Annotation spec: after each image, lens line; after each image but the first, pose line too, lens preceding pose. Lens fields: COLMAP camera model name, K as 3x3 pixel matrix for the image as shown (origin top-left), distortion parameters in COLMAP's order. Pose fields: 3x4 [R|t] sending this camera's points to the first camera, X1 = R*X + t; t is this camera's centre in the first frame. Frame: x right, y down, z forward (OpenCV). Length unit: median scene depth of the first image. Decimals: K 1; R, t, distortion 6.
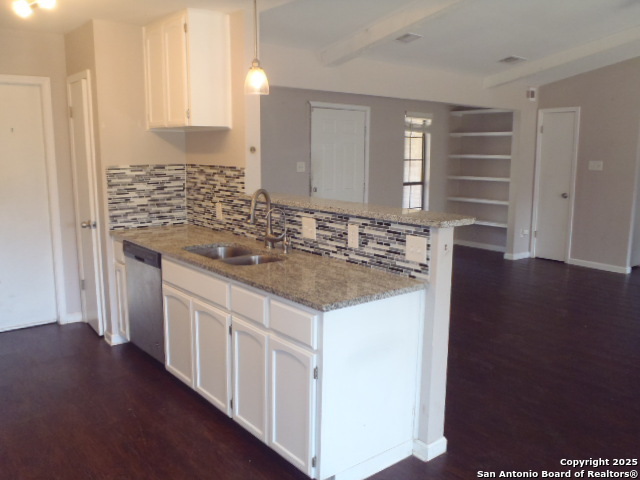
lens RADIAL K [[545.7, 0, 317.3], [0, 545.7, 239.7], [0, 0, 1]] dist [-0.075440, 0.066423]
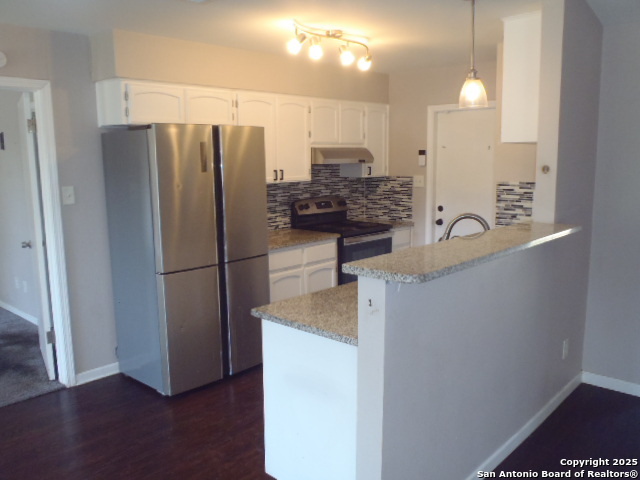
lens RADIAL K [[545.7, 0, 320.9], [0, 545.7, 238.9], [0, 0, 1]] dist [-0.075440, 0.066423]
pose [[0.146584, 0.140539, -0.979164, 0.595521], [-0.161697, 0.979946, 0.116445, -0.093314], [0.975893, 0.141259, 0.166370, 0.500174]]
